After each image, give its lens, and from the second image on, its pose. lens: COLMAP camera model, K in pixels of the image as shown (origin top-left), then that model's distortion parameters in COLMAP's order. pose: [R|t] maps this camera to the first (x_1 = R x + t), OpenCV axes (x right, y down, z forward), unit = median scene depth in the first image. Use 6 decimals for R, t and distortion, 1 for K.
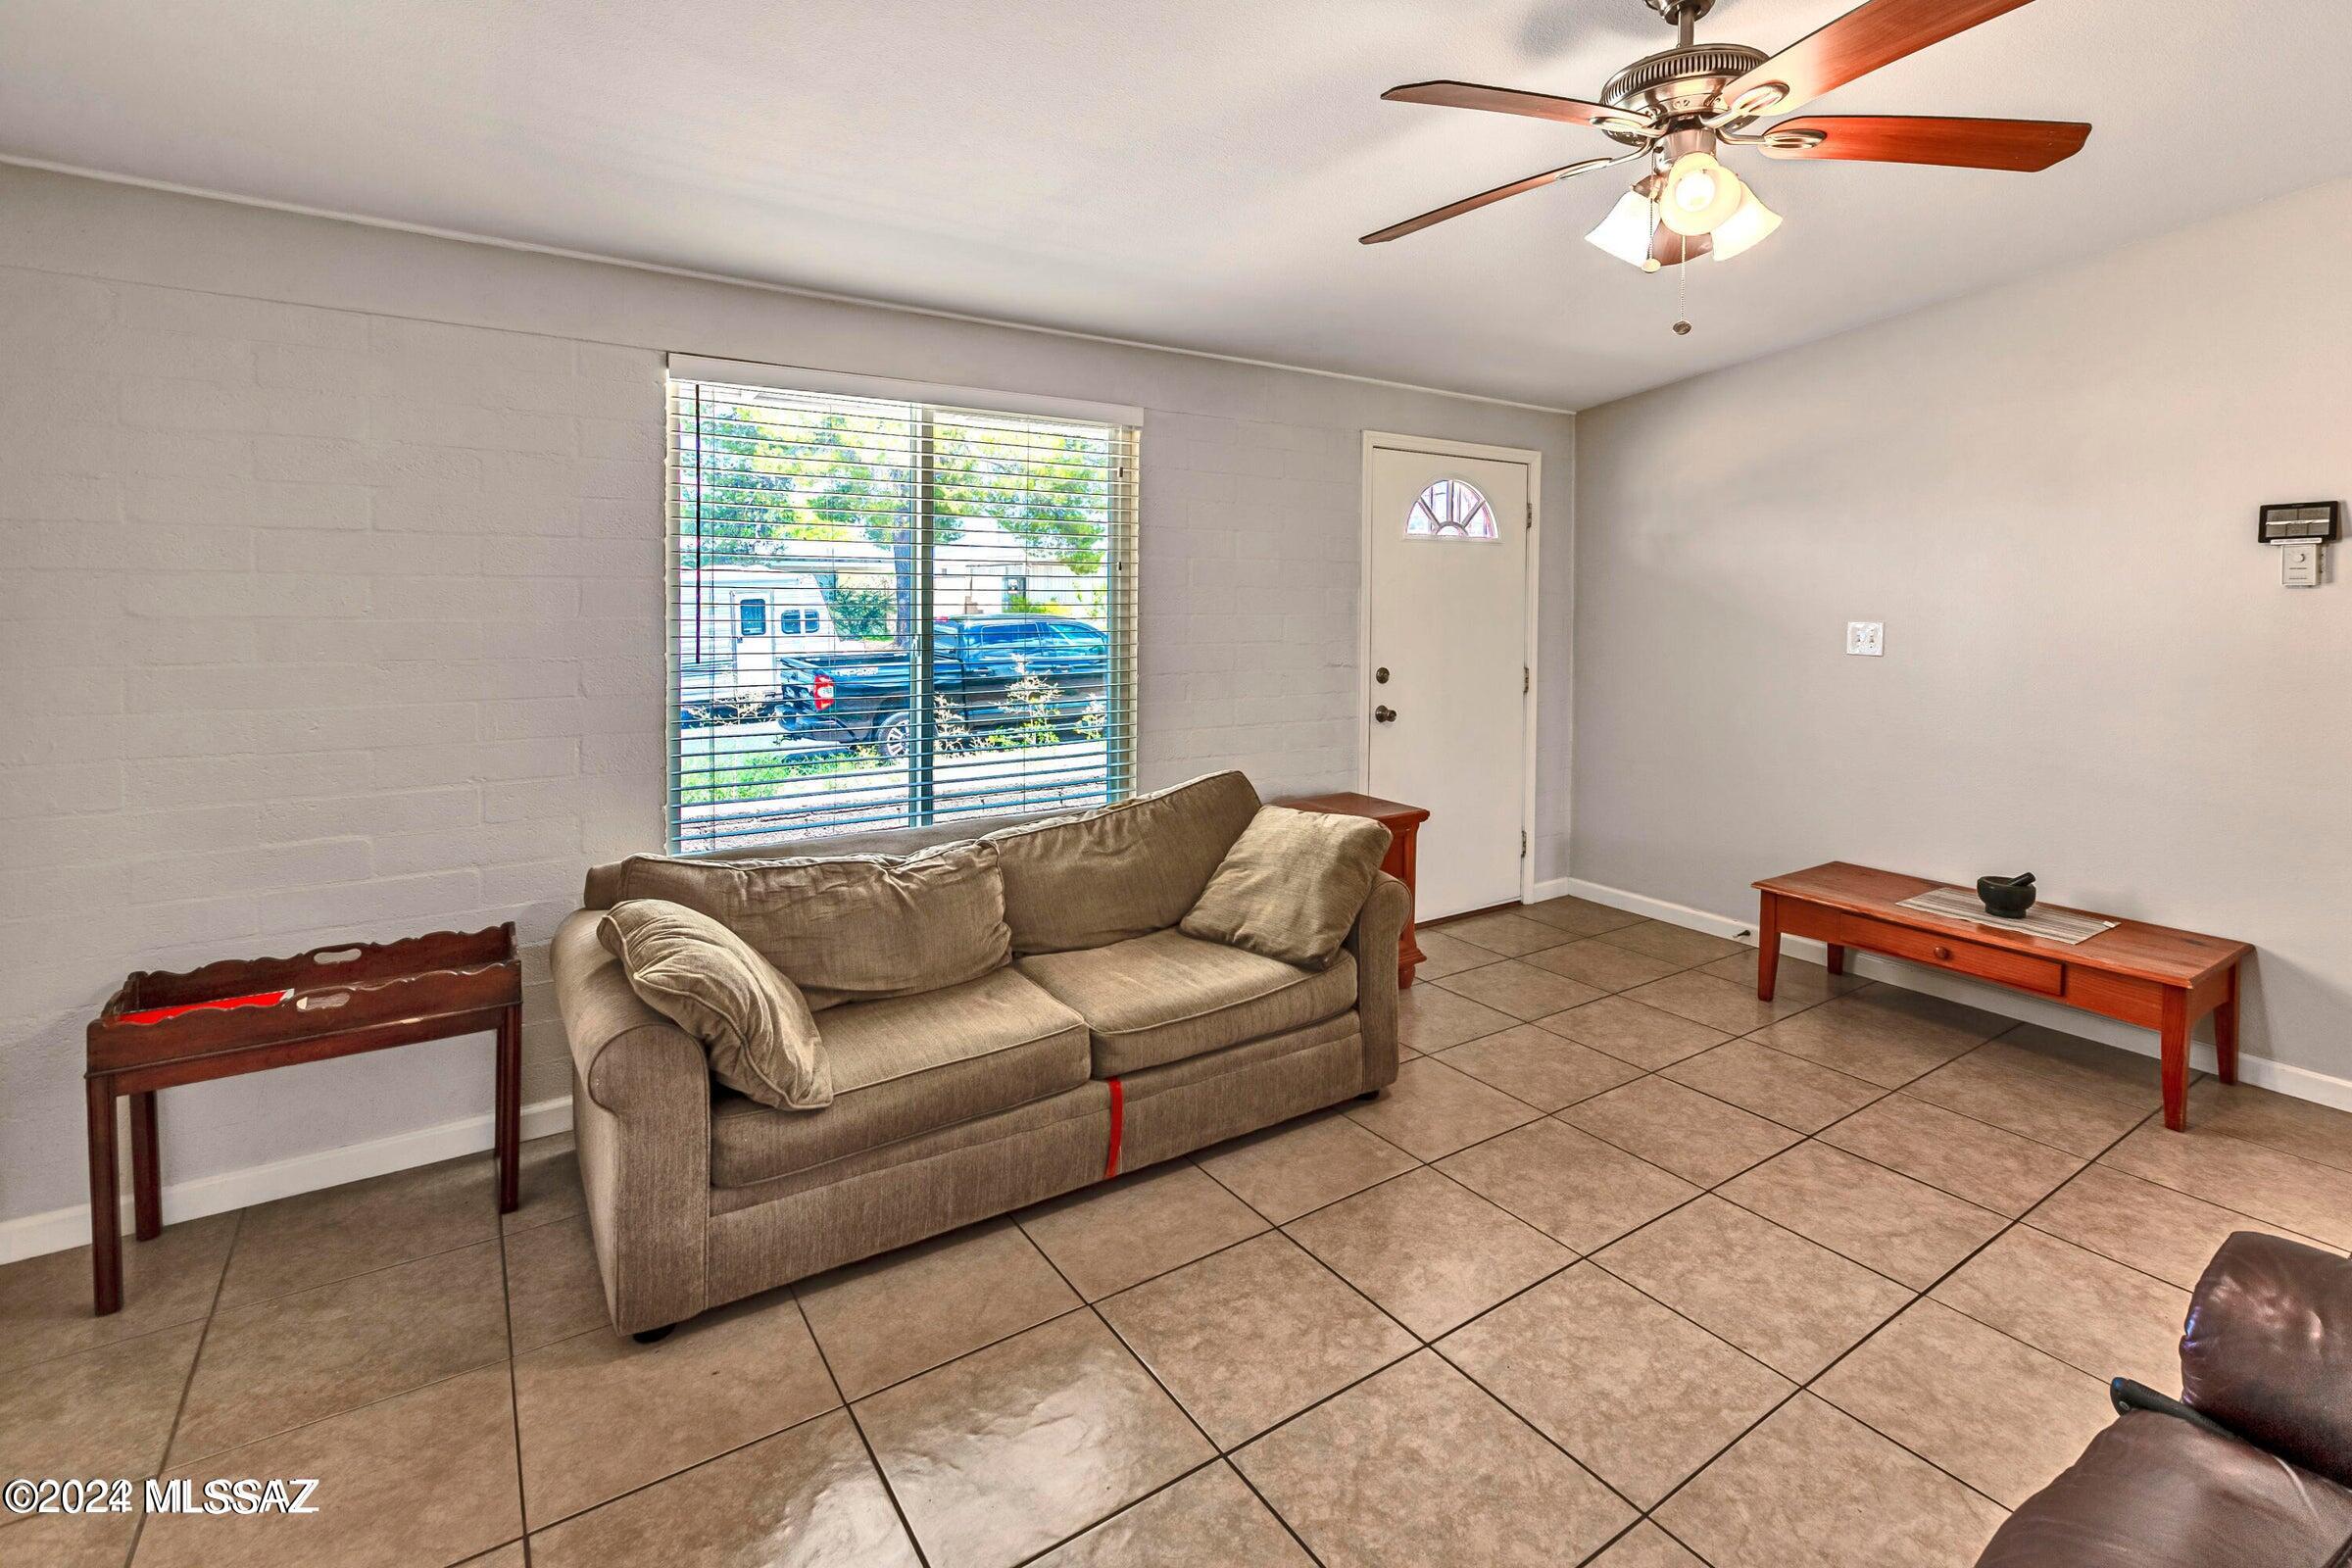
lens RADIAL K [[1107.7, 0, 1193.1], [0, 1107.7, 625.1], [0, 0, 1]] dist [0.000460, 0.000153]
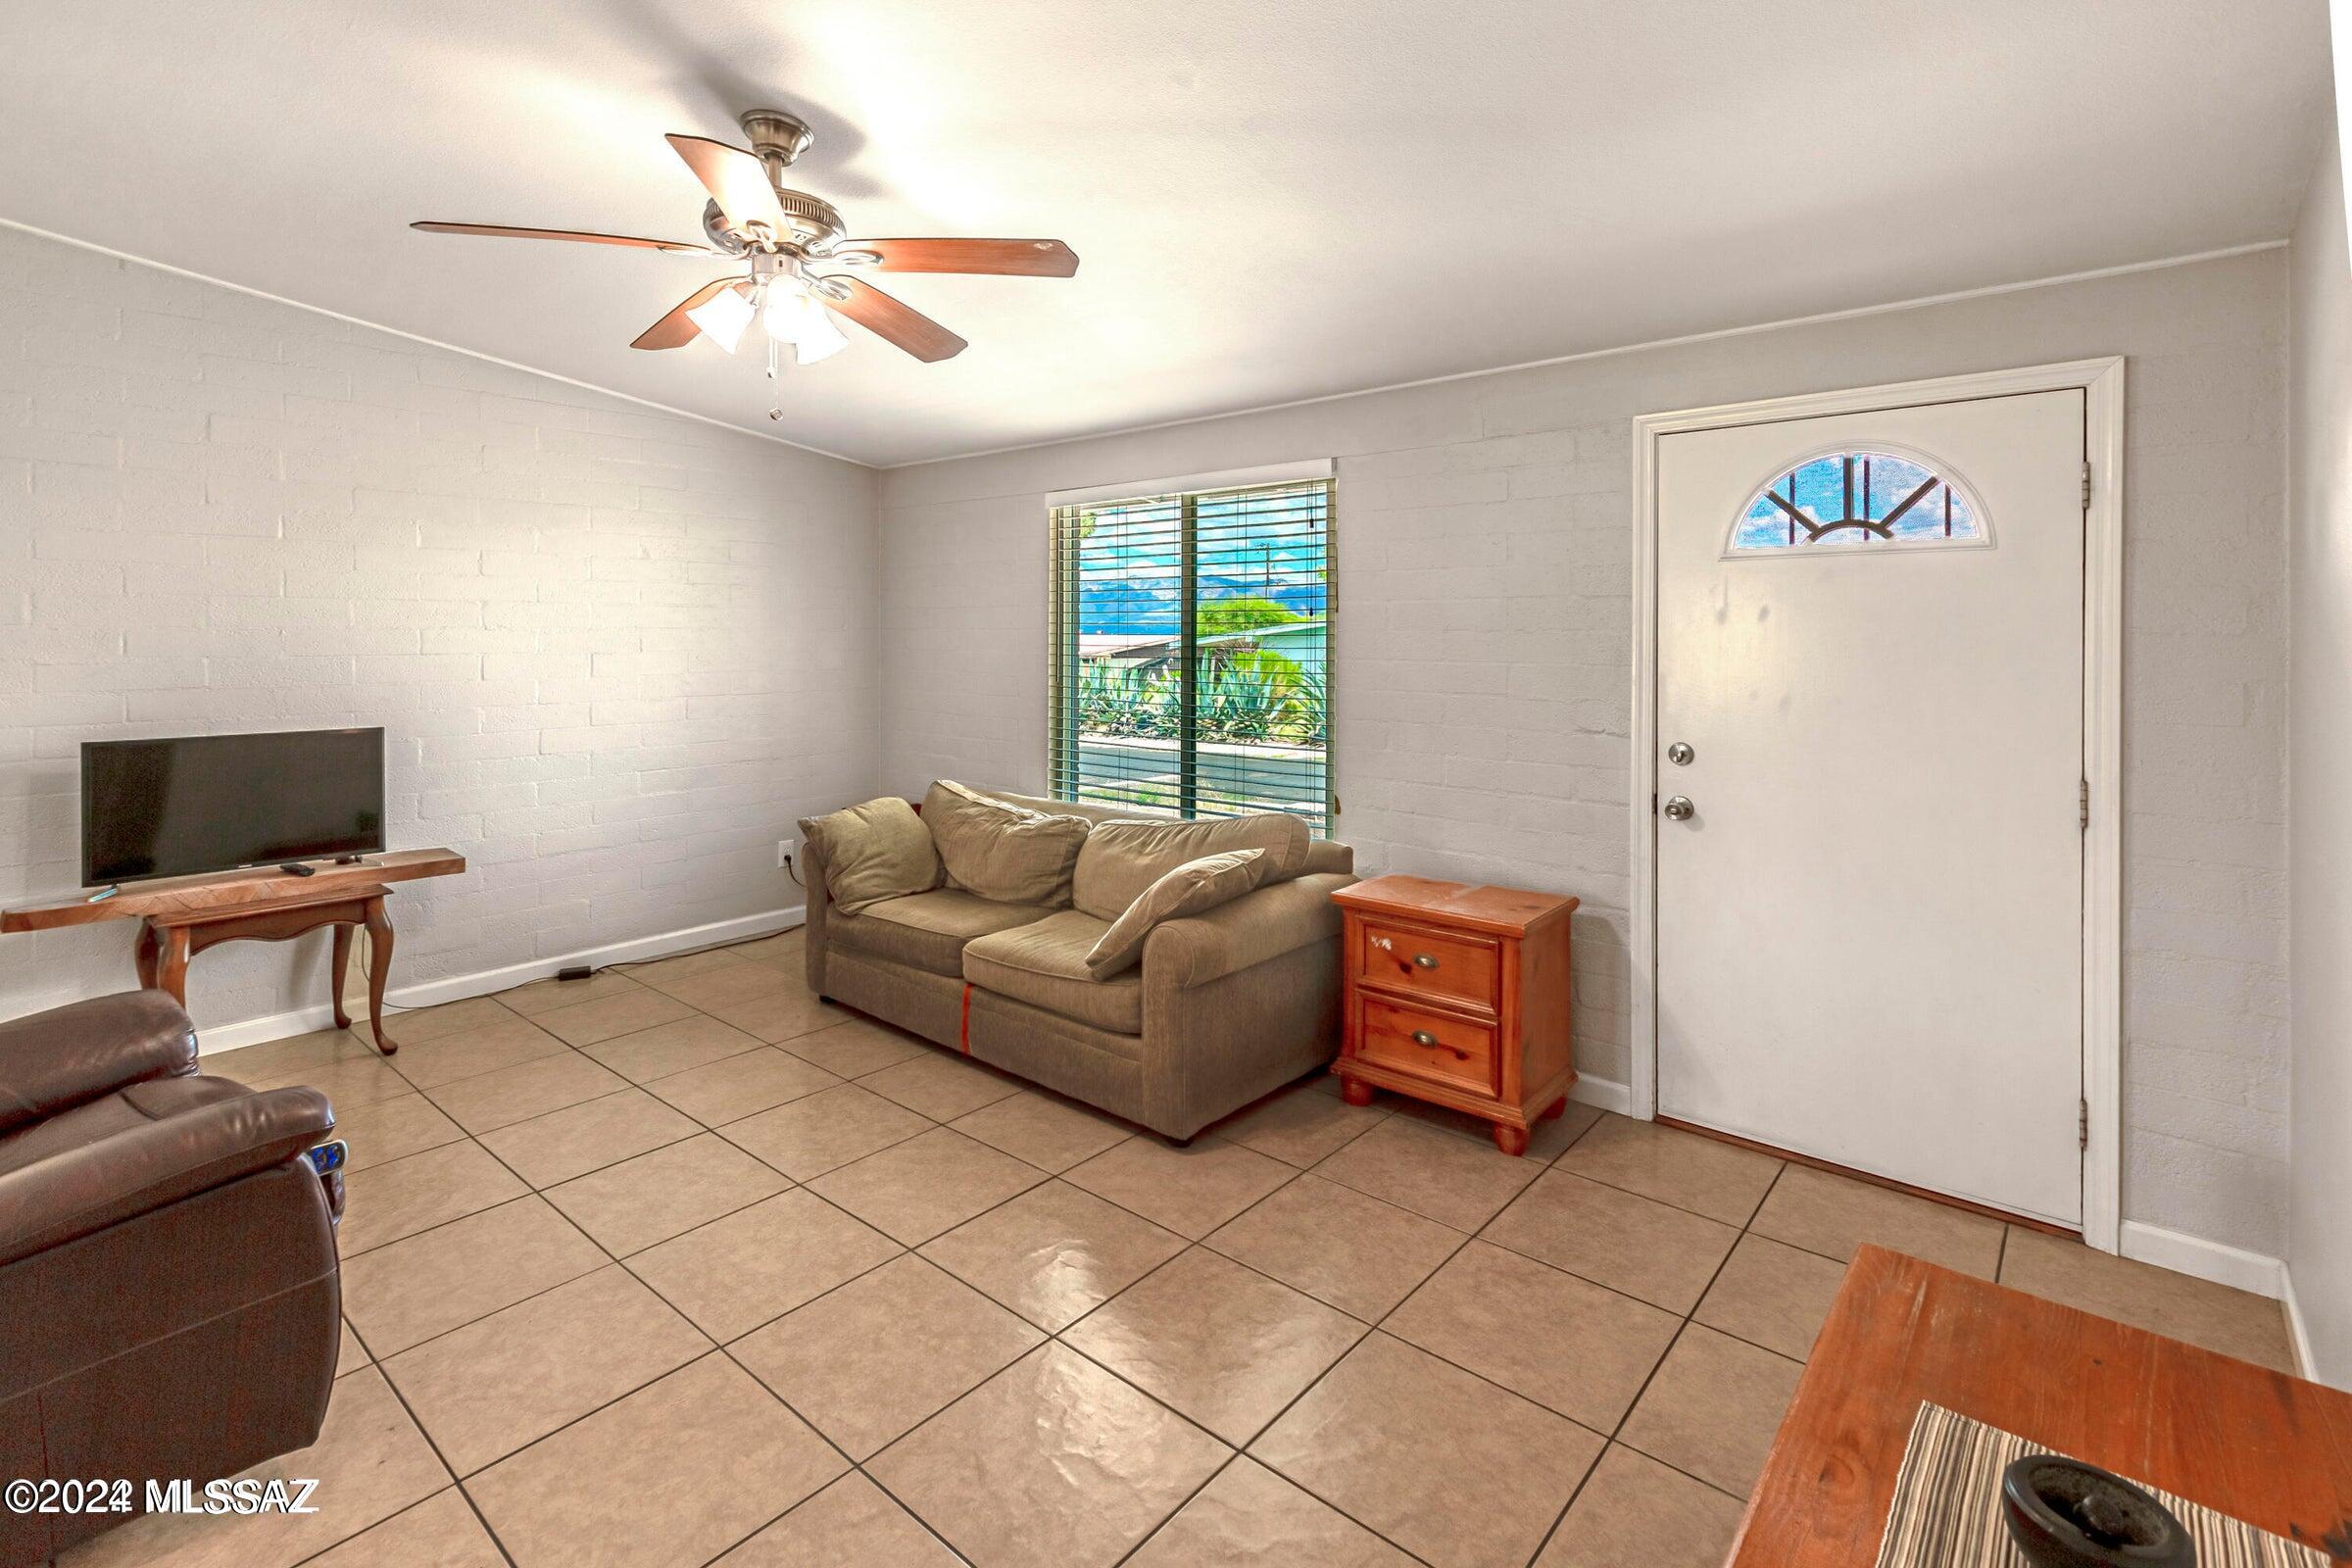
lens RADIAL K [[1090.4, 0, 1143.0], [0, 1090.4, 639.7], [0, 0, 1]] dist [-0.000899, 0.000073]
pose [[0.249142, -0.003569, -0.968460, 1.517186], [-0.031535, 0.999433, -0.011796, -0.015910], [0.967953, 0.033479, 0.248888, 0.988222]]
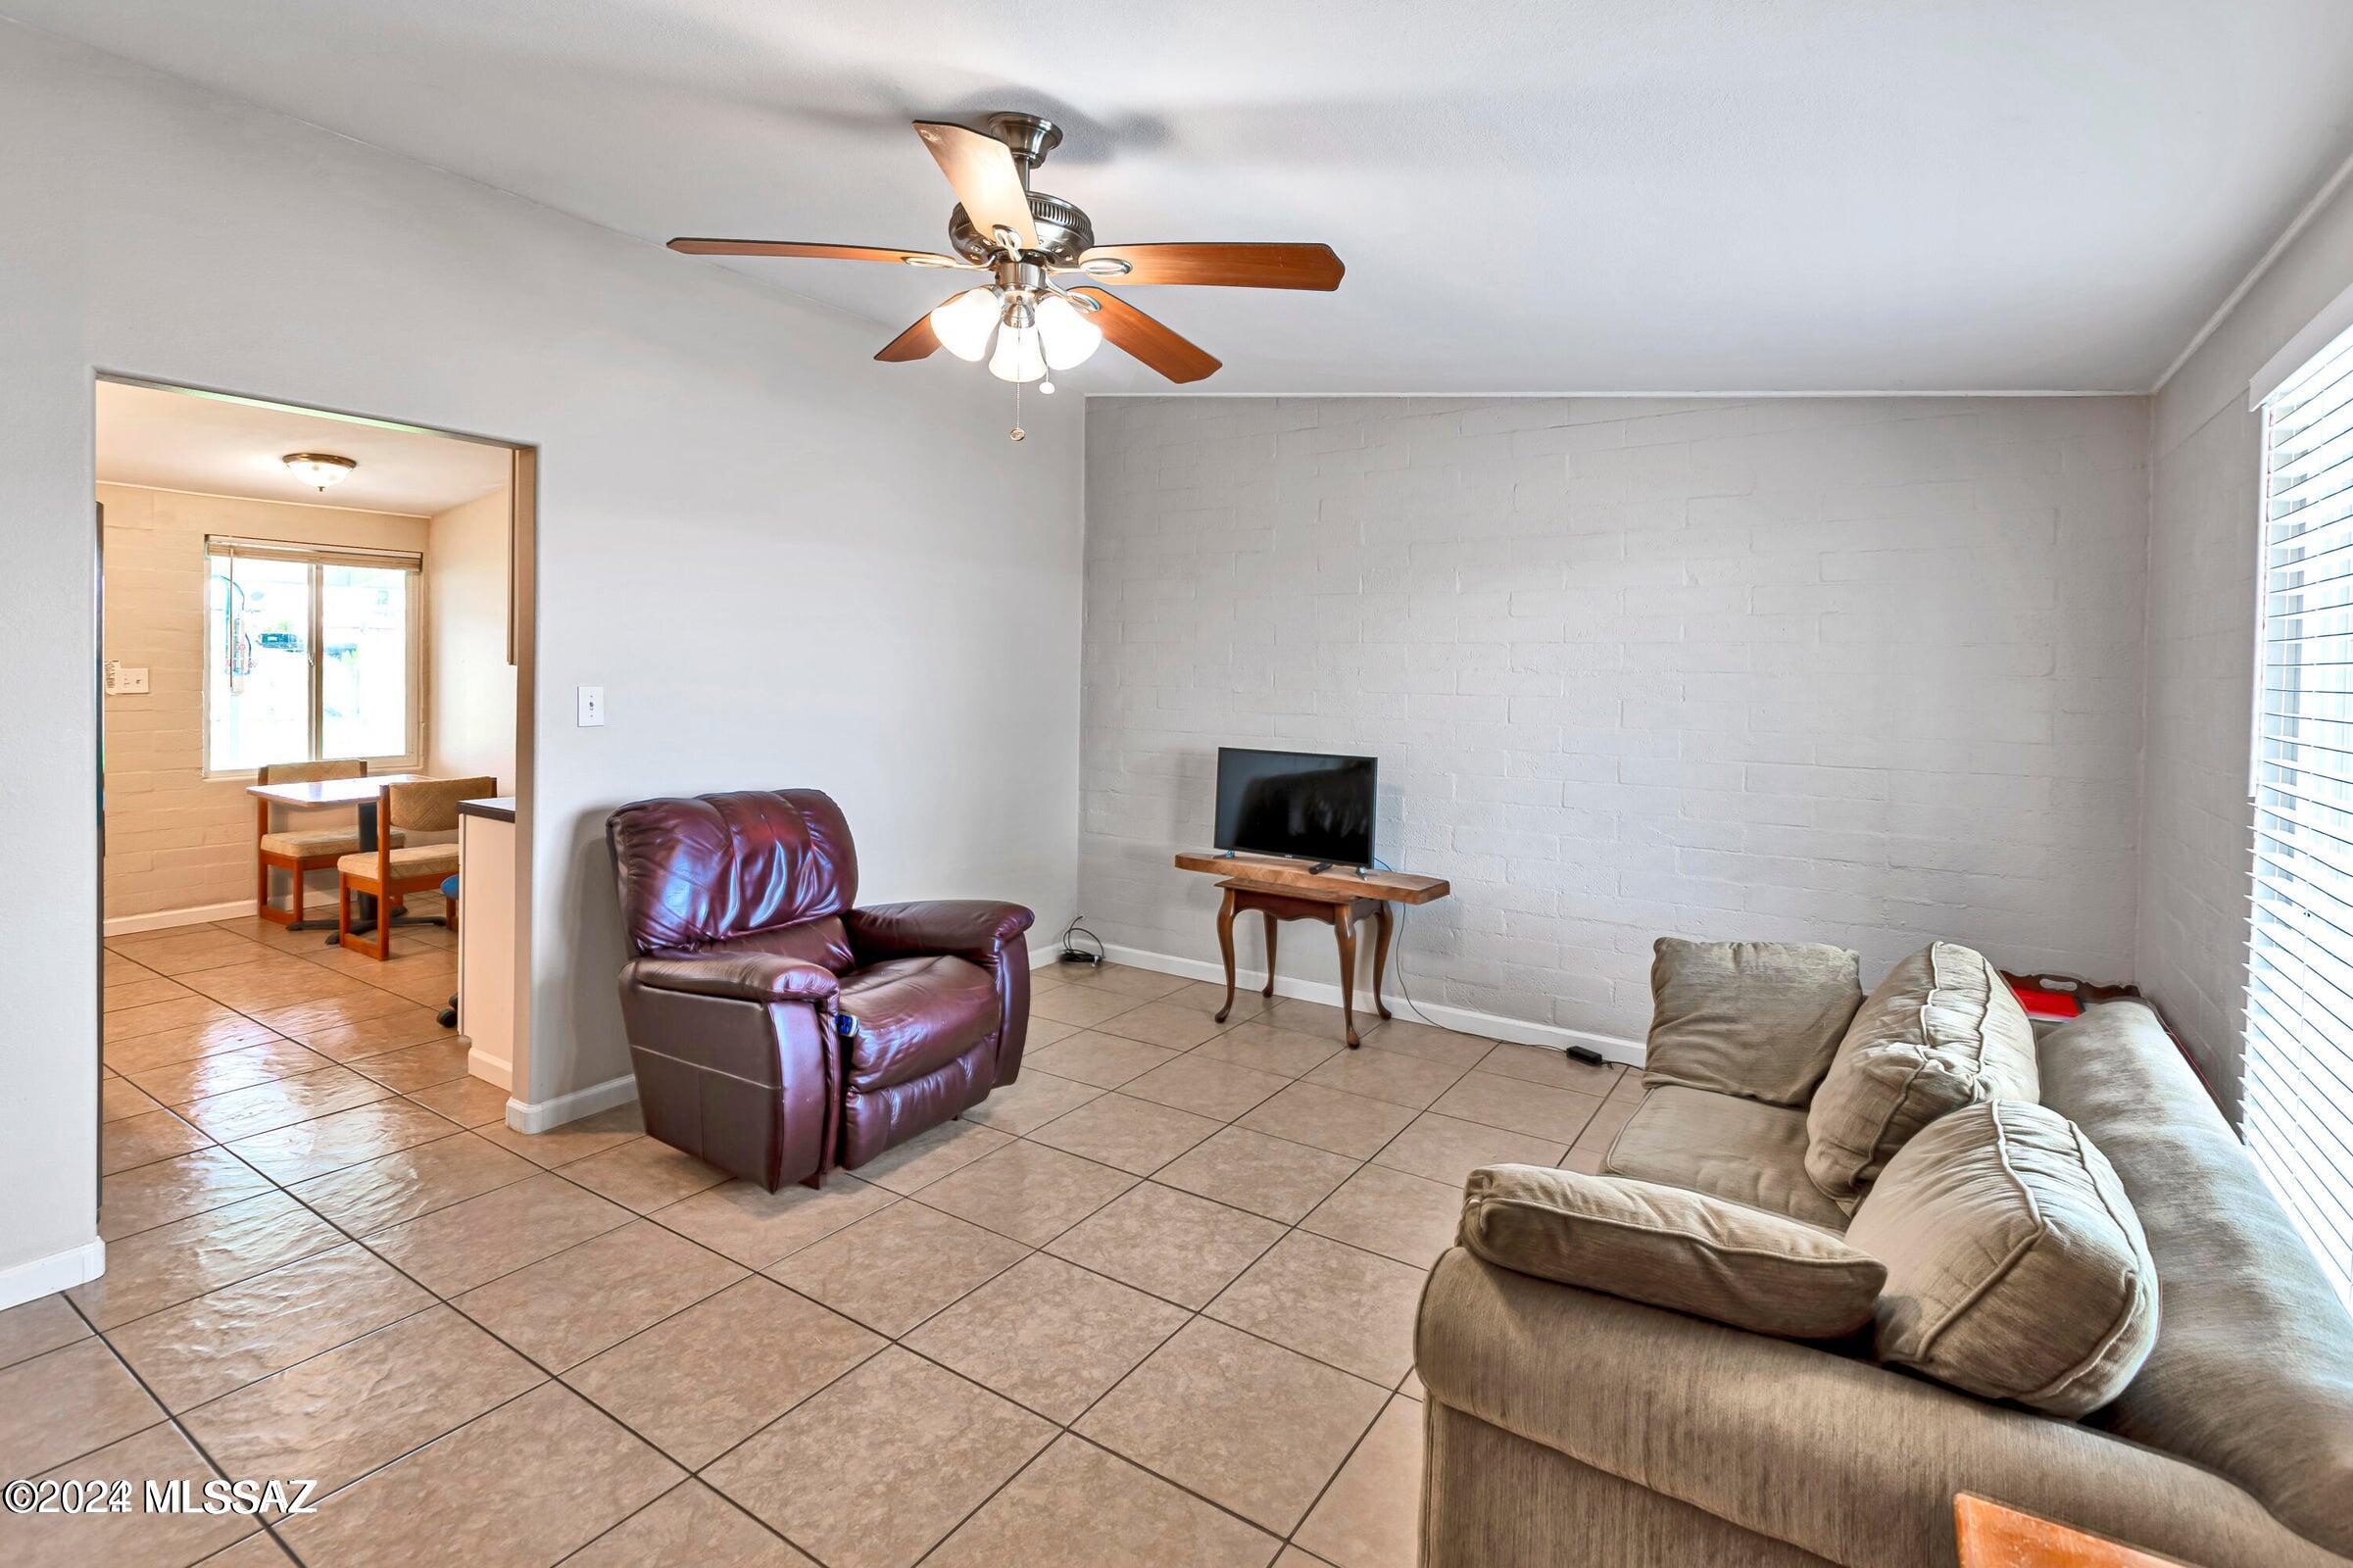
lens RADIAL K [[1107.2, 0, 1138.5], [0, 1107.2, 693.1], [0, 0, 1]] dist [0.025453, 0.000123]
pose [[-0.930887, -0.011809, -0.365116, 0.665749], [-0.032086, 0.998258, 0.049519, -0.057880], [0.363895, 0.057812, -0.929644, 1.913305]]
